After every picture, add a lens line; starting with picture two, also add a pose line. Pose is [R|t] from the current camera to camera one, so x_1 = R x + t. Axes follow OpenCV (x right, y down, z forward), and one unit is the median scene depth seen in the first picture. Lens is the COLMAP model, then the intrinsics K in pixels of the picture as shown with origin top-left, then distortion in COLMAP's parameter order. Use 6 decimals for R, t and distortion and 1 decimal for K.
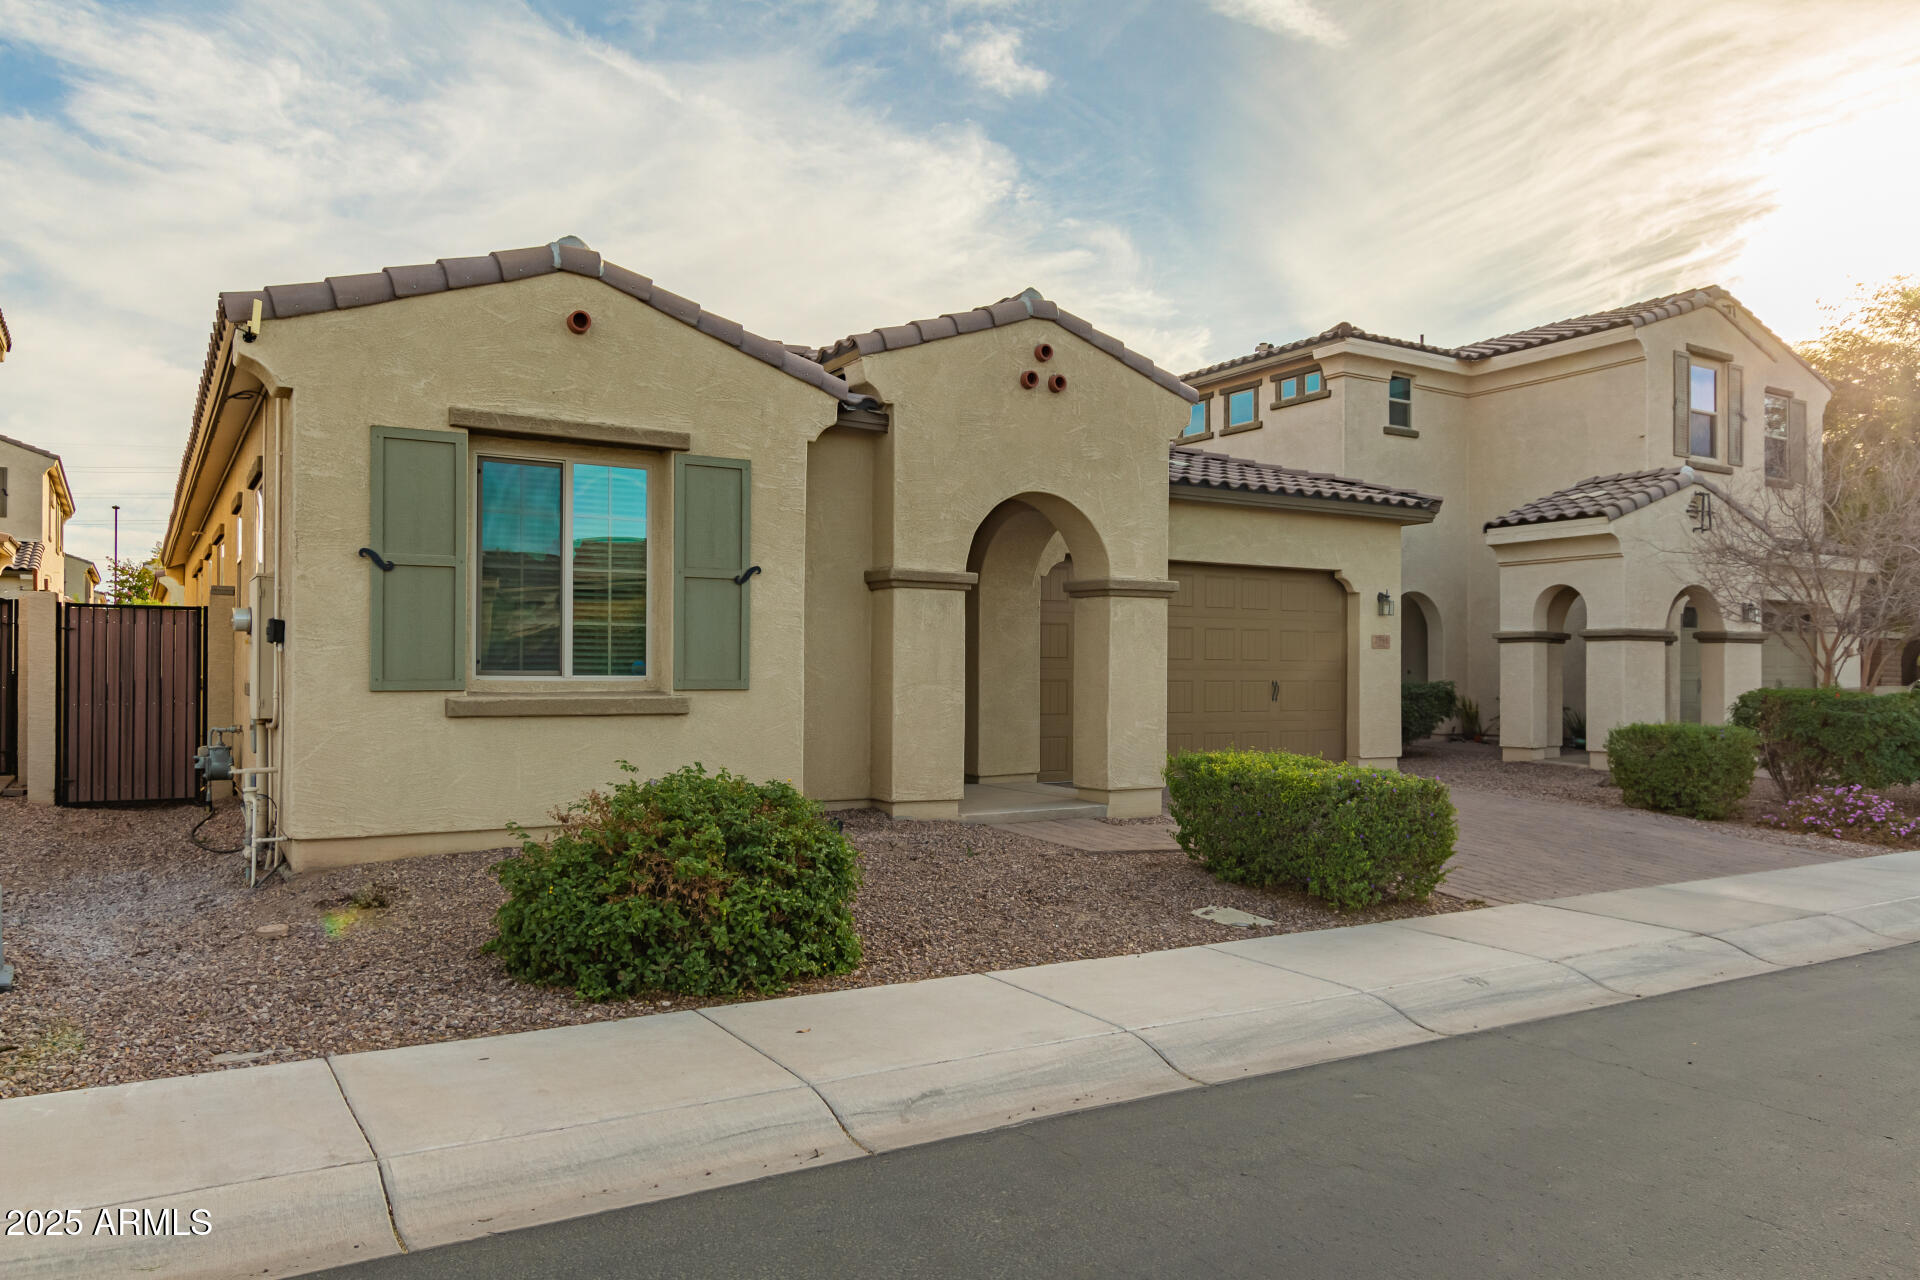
lens RADIAL K [[1350.4, 0, 948.3], [0, 1350.4, 651.4], [0, 0, 1]] dist [-0.004867, -0.002657]
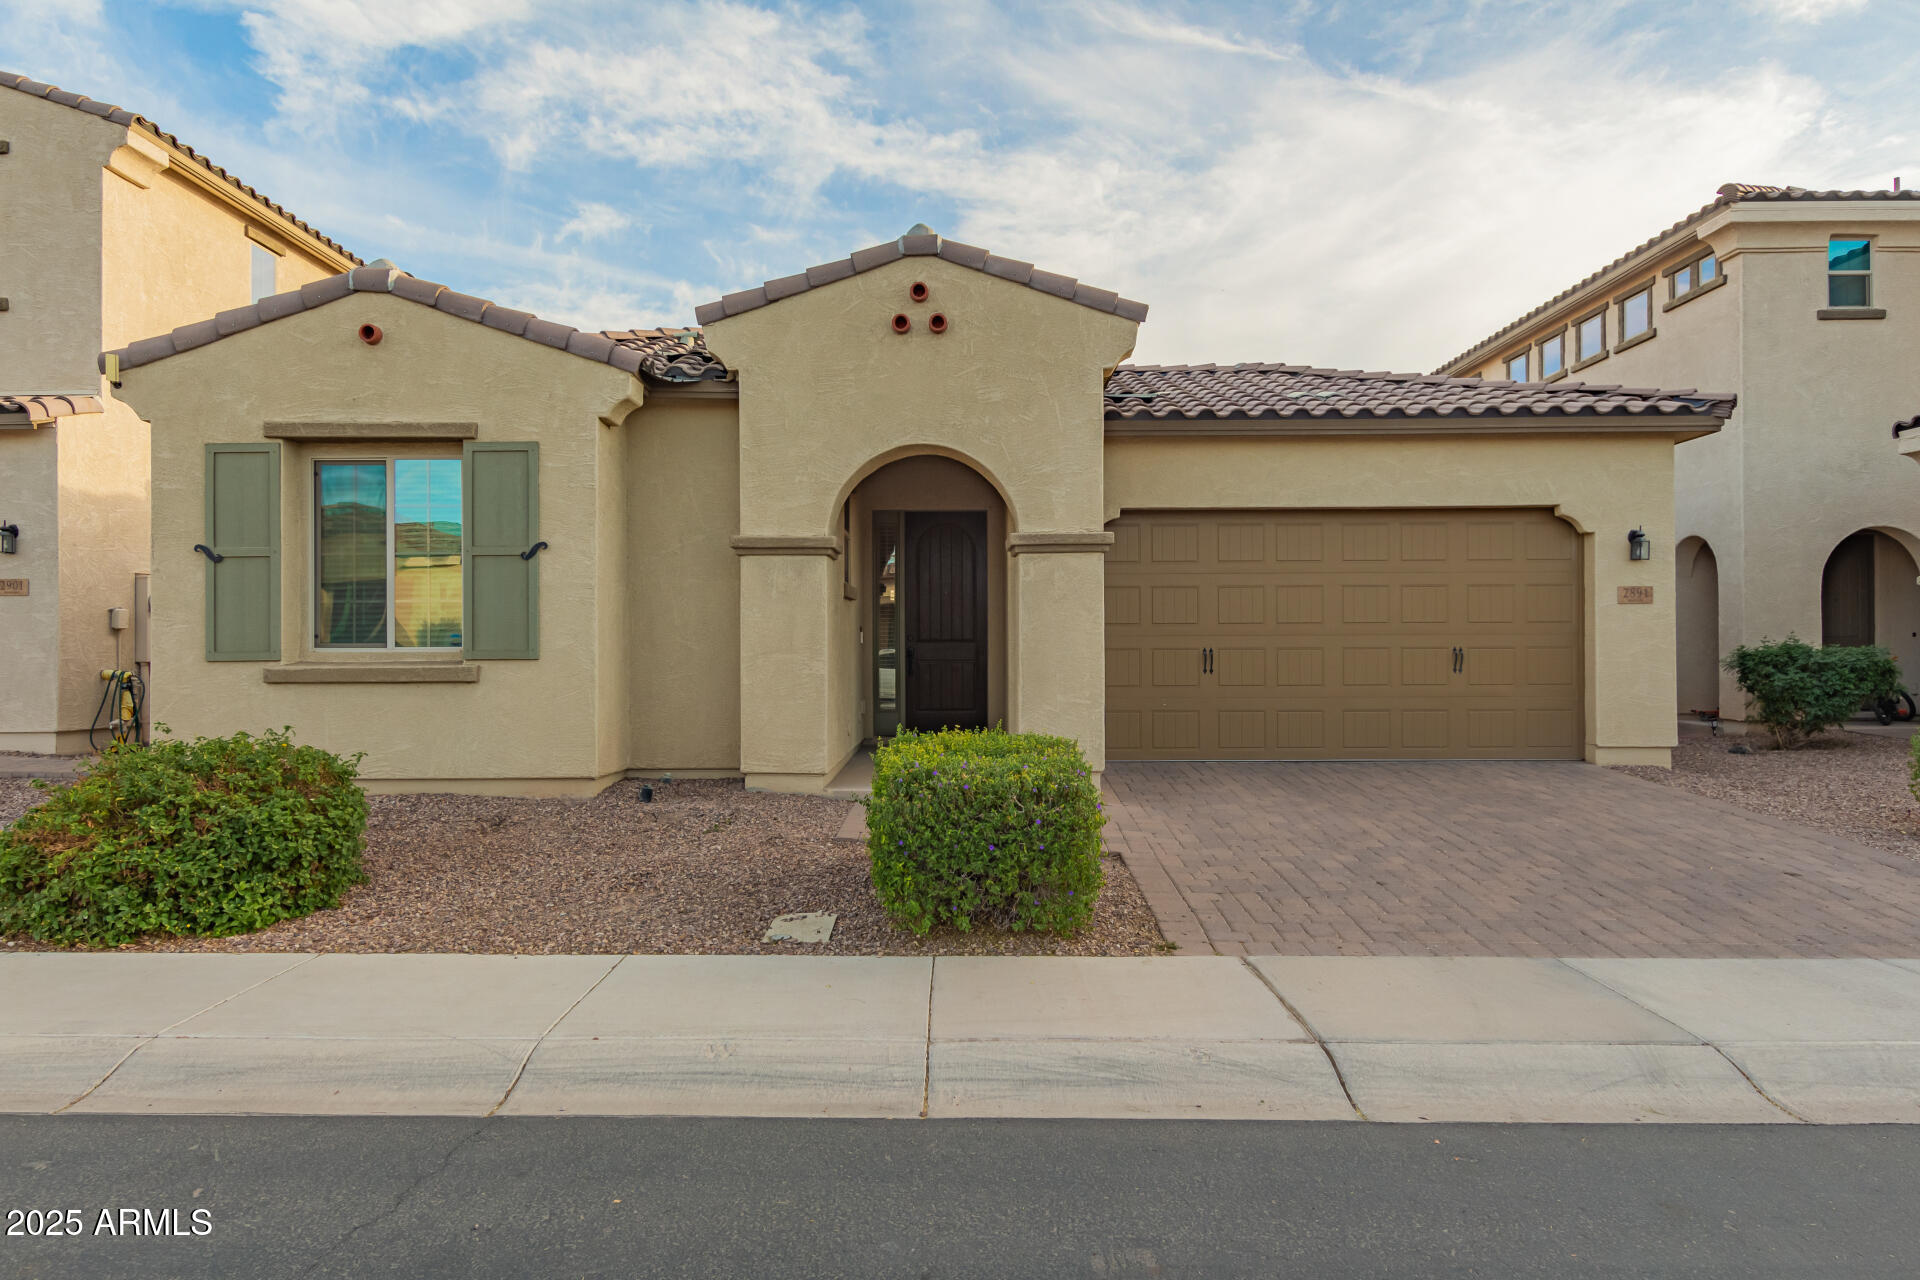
lens RADIAL K [[1172.0, 0, 943.5], [0, 1172.0, 635.4], [0, 0, 1]] dist [0.010670, -0.001486]
pose [[0.840422, -0.010876, -0.541824, 0.514578], [0.016573, 0.999847, 0.005636, 0.008013], [0.541679, -0.013716, 0.840473, 0.336232]]
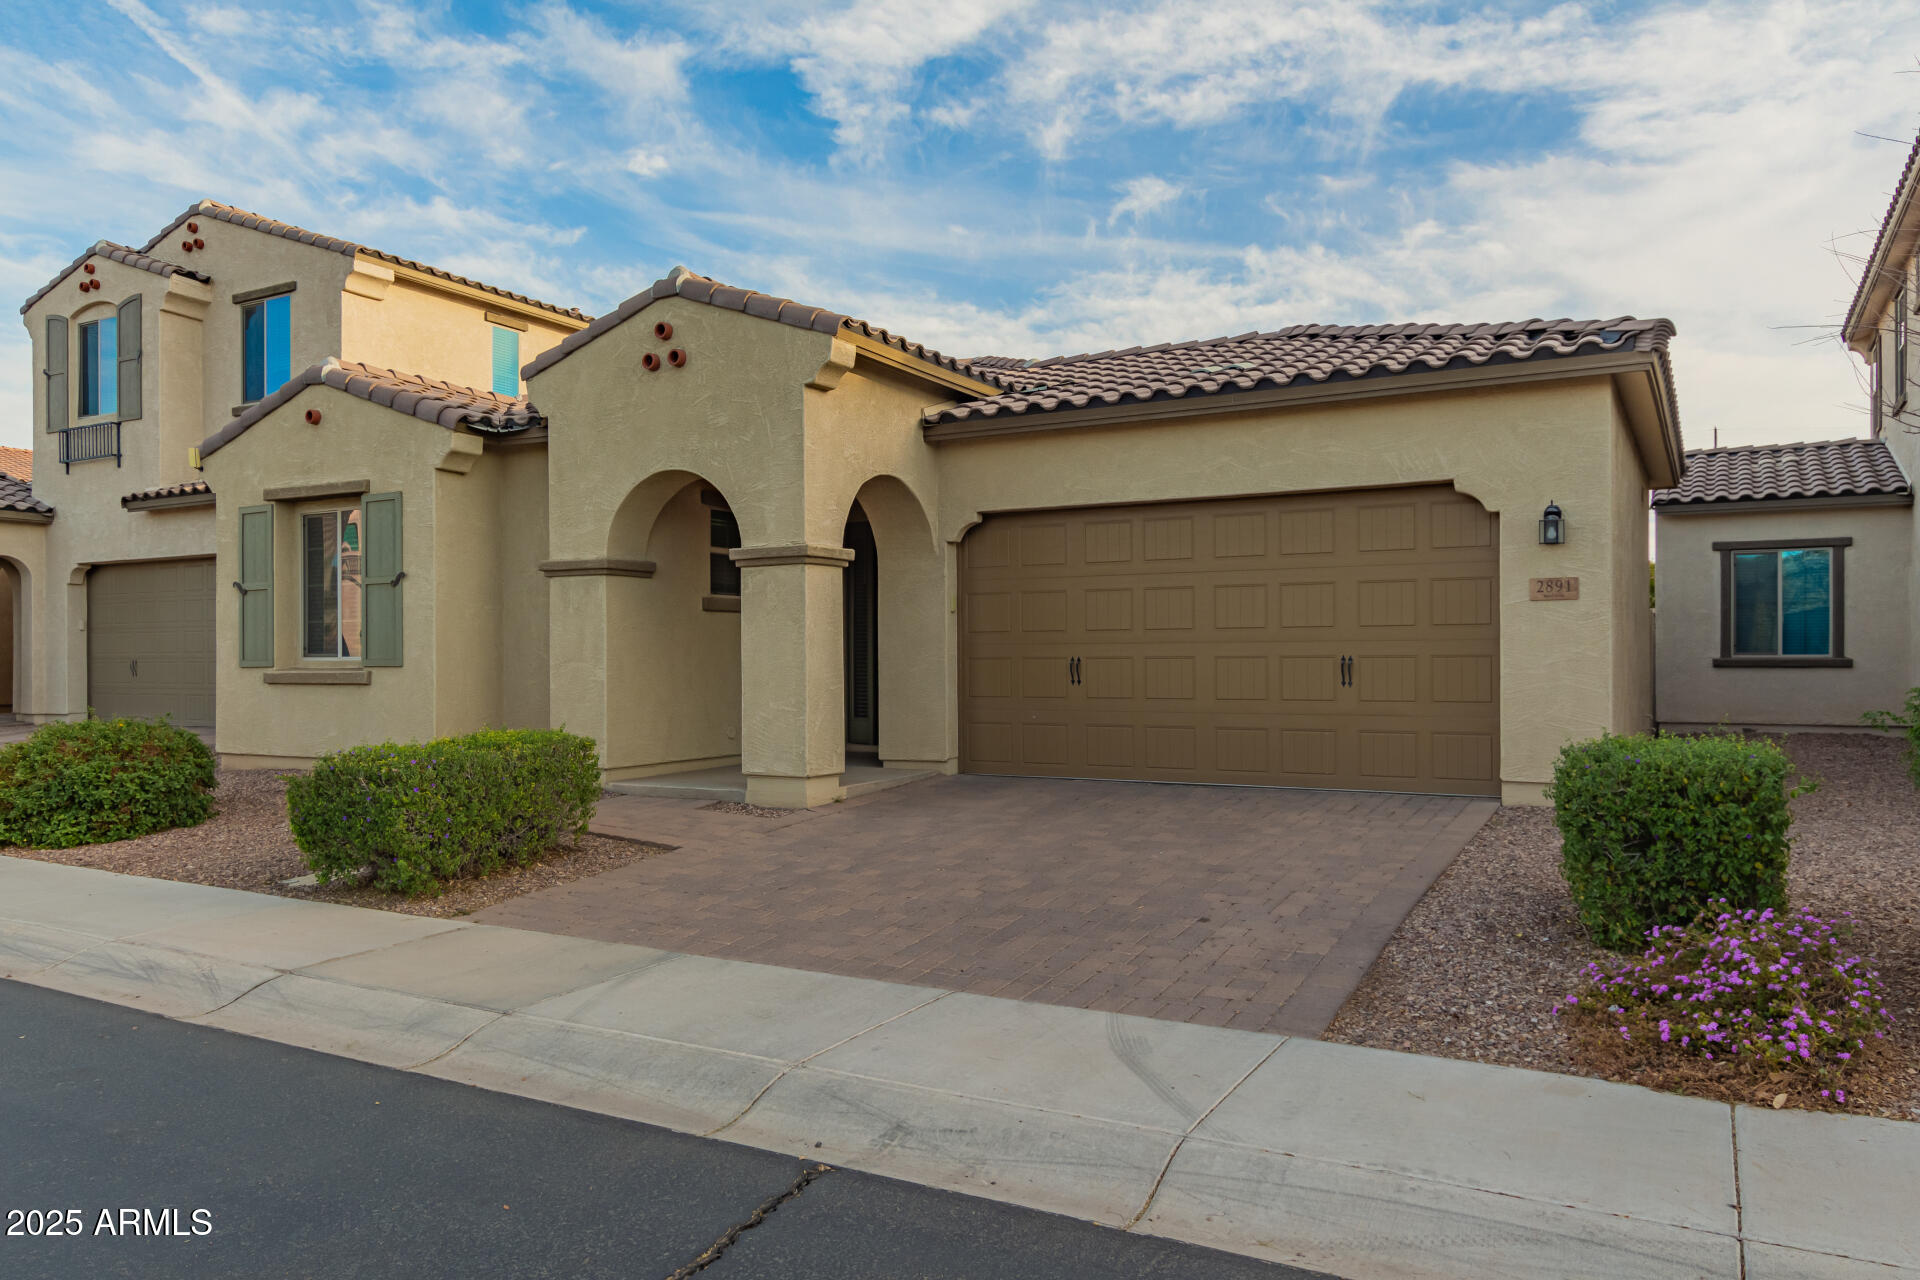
lens RADIAL K [[1350.4, 0, 914.2], [0, 1350.4, 665.9], [0, 0, 1]] dist [-0.004867, -0.002657]
pose [[0.467083, -0.005047, -0.884199, 1.045097], [0.020406, 0.999779, 0.005073, 0.026295], [0.883978, -0.020412, 0.467083, 0.692012]]
